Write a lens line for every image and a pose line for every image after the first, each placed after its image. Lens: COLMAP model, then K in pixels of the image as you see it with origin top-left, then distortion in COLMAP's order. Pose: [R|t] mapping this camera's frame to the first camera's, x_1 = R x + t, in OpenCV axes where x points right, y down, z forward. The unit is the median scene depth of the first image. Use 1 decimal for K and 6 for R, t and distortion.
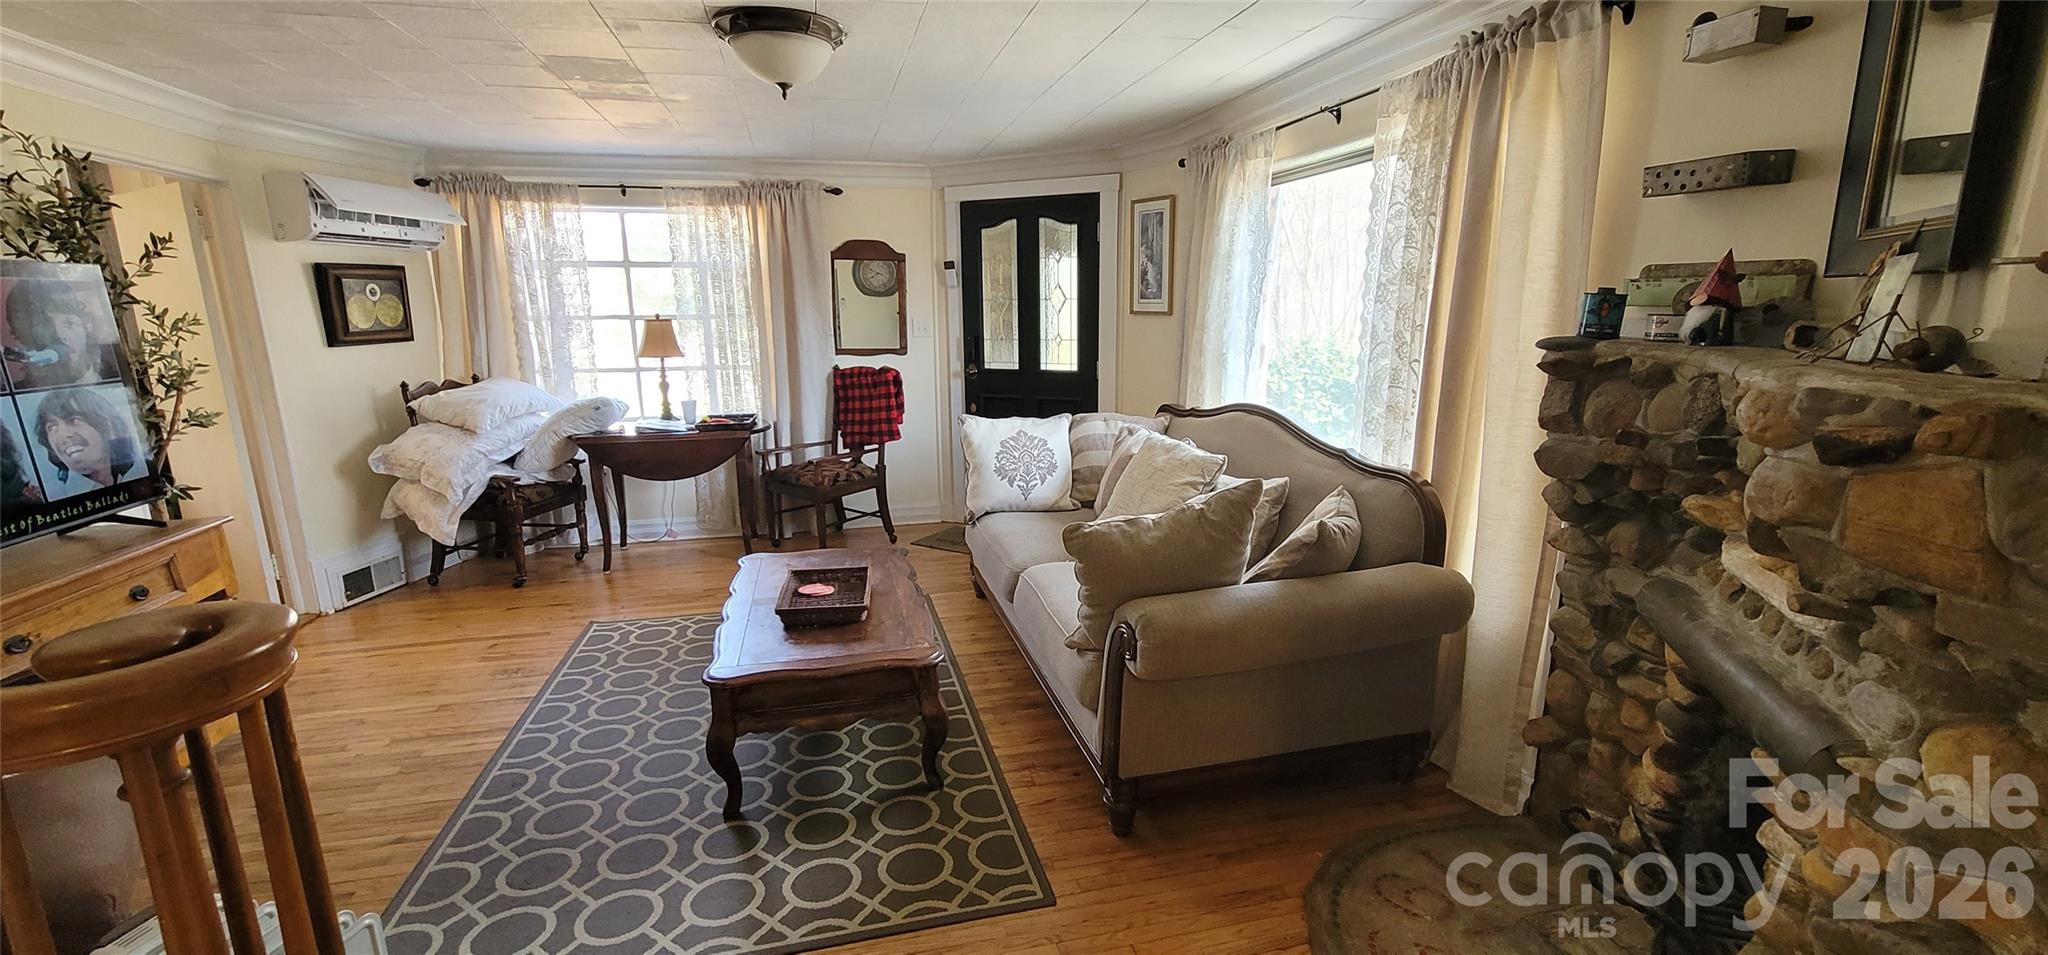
lens RADIAL K [[855.2, 0, 1026.5], [0, 855.2, 481.6], [0, 0, 1]] dist [0.012182, -0.000011]
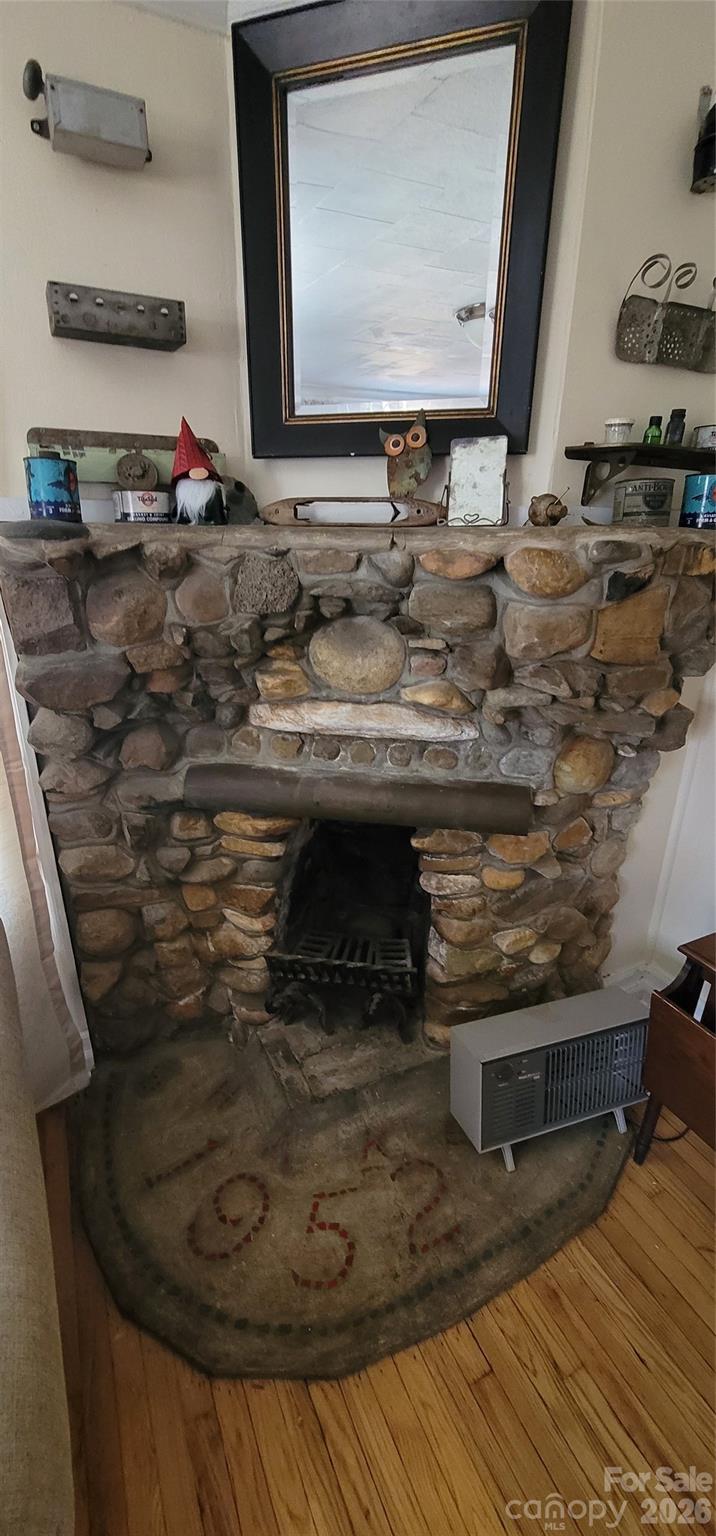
lens RADIAL K [[641.4, 0, 357.9], [0, 641.4, 776.1], [0, 0, 1]] dist [0.012182, -0.000011]
pose [[-0.195761, -0.363420, 0.910826, 0.001568], [0.195523, 0.895684, 0.399401, -0.162786], [-0.960962, 0.256275, -0.104283, 0.992885]]
